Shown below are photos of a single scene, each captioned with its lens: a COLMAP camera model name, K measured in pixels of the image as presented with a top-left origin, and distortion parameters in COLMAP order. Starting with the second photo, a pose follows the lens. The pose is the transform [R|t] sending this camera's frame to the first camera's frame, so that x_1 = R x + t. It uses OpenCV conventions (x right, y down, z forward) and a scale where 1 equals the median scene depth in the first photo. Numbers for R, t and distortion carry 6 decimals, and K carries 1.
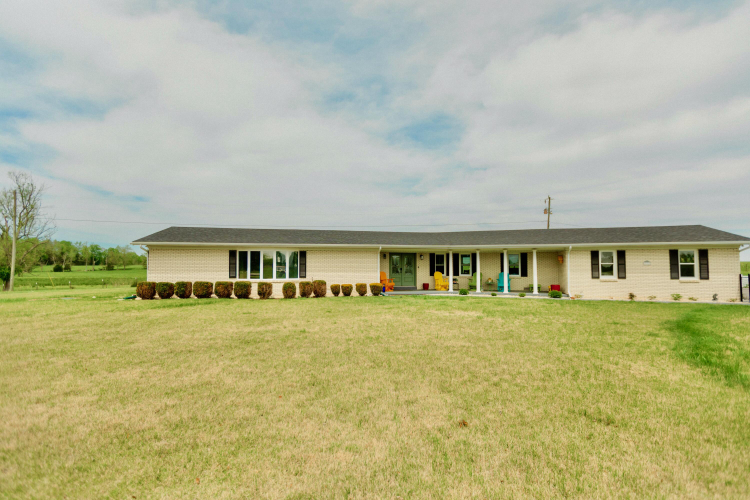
lens RADIAL K [[362.1, 0, 378.3], [0, 362.1, 249.4], [0, 0, 1]] dist [-0.002287, -0.001731]
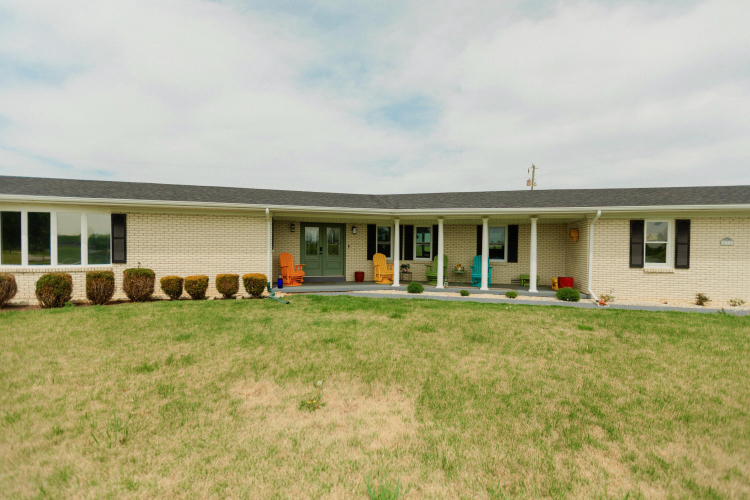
lens RADIAL K [[338.8, 0, 389.4], [0, 338.8, 249.5], [0, 0, 1]] dist [-0.016356, -0.000074]
pose [[0.996590, 0.009111, 0.082009, 0.136793], [-0.013542, 0.998469, 0.053633, 0.023655], [-0.081395, -0.054561, 0.995187, 0.423040]]
